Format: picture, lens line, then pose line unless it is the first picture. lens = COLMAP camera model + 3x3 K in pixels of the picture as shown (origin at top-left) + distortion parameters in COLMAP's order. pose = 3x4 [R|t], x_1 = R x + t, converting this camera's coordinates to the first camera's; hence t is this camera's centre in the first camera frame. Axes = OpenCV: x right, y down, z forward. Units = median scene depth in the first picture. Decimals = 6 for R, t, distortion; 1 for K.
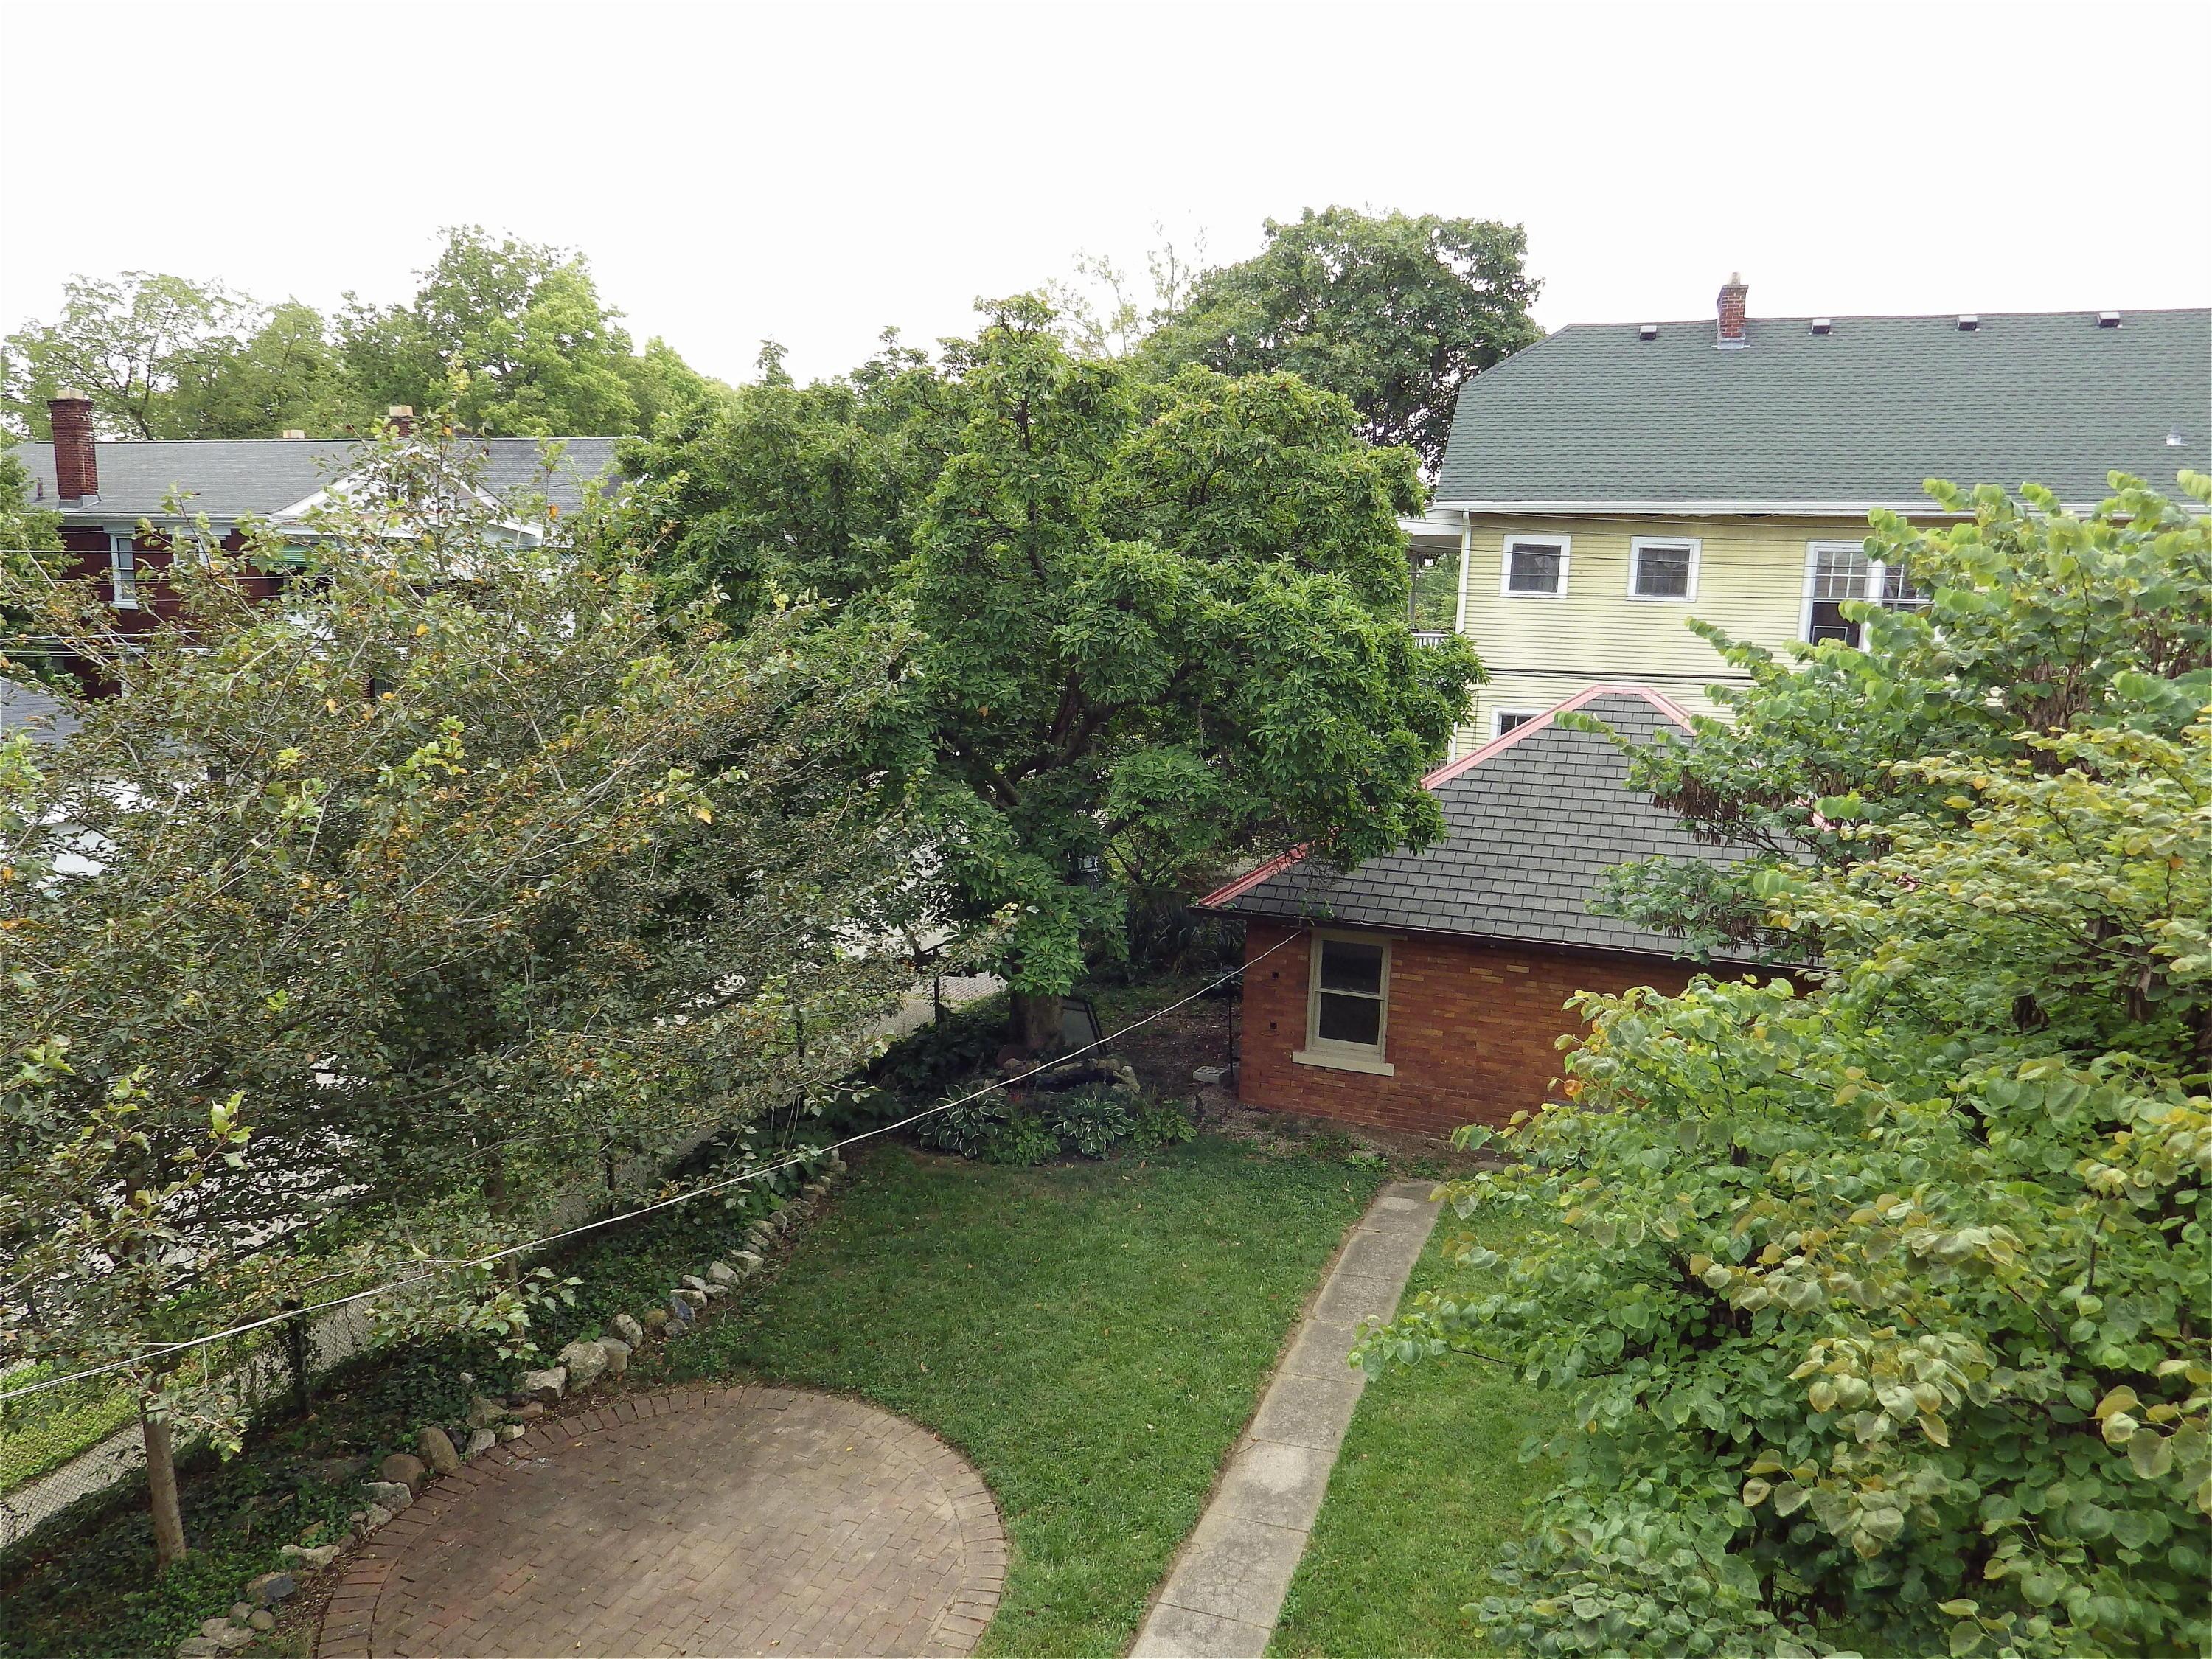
lens RADIAL K [[1475.6, 0, 1096.7], [0, 1475.6, 825.0], [0, 0, 1]] dist [0.008480, -0.007614]
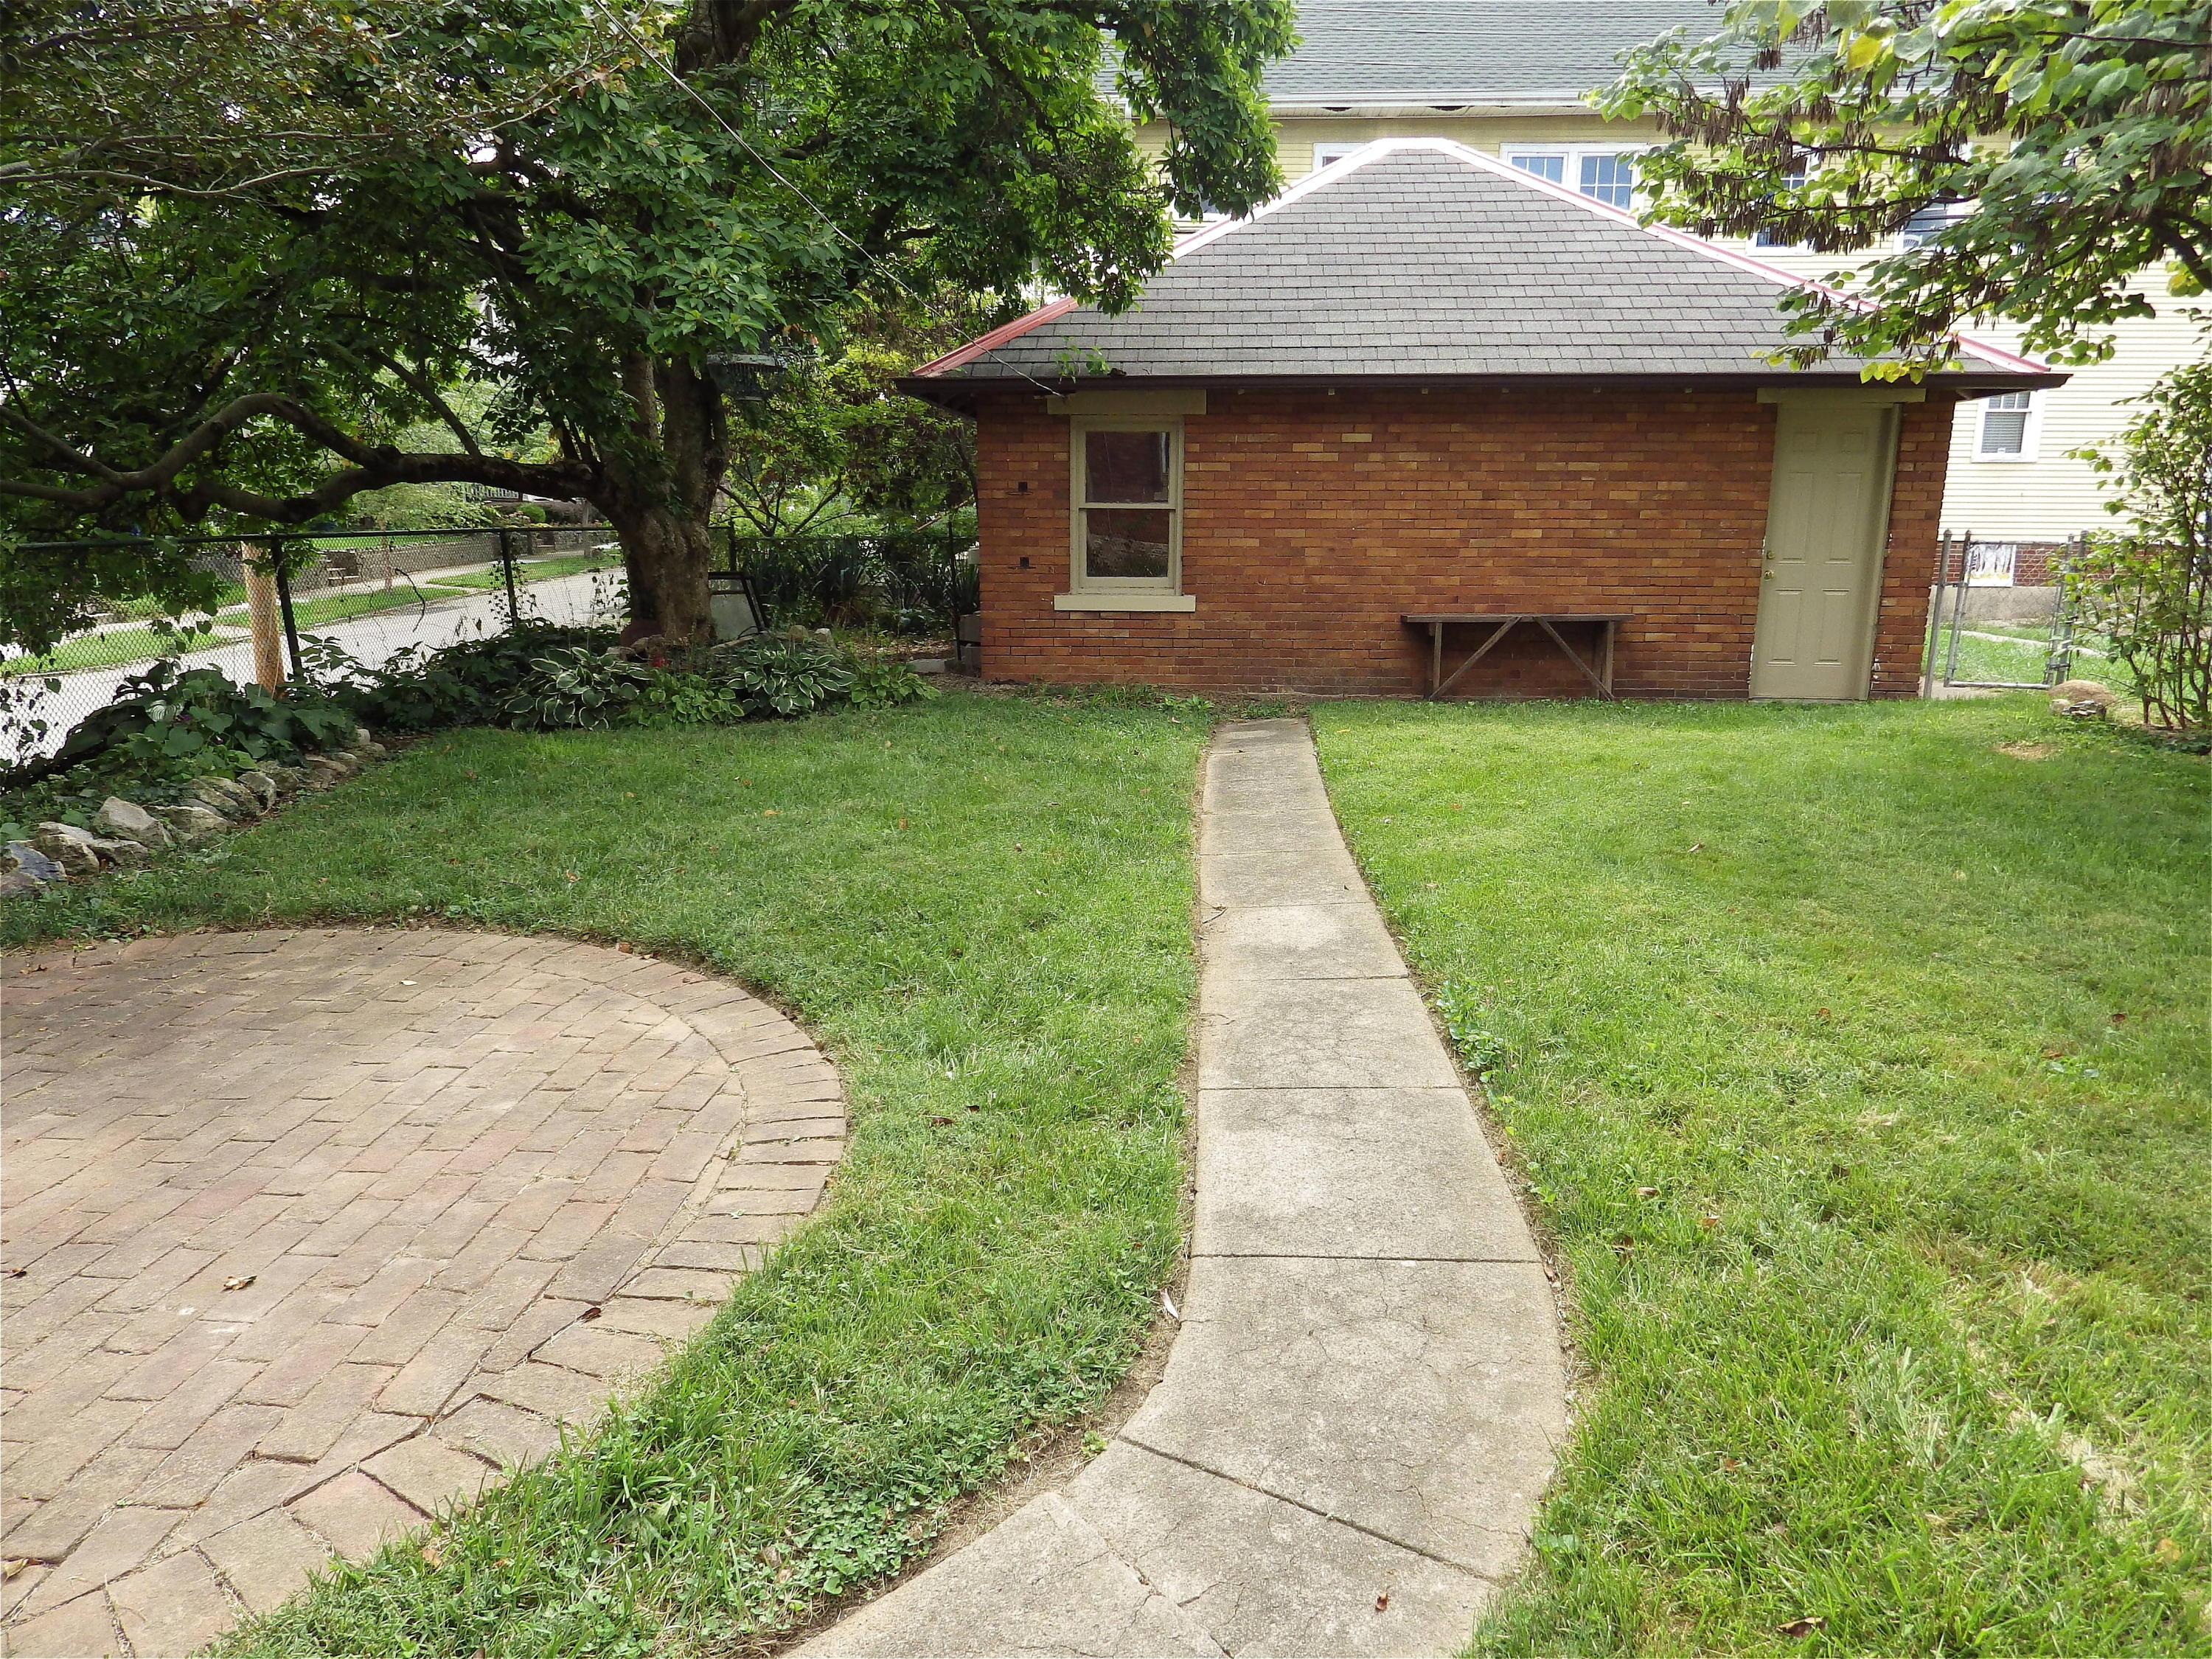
lens RADIAL K [[1475.6, 0, 1113.2], [0, 1475.6, 831.0], [0, 0, 1]] dist [0.008480, -0.007614]
pose [[0.954567, -0.085549, 0.285454, -0.058258], [0.064556, 0.994525, 0.082178, 0.225712], [-0.290921, -0.060016, 0.954863, 0.320952]]
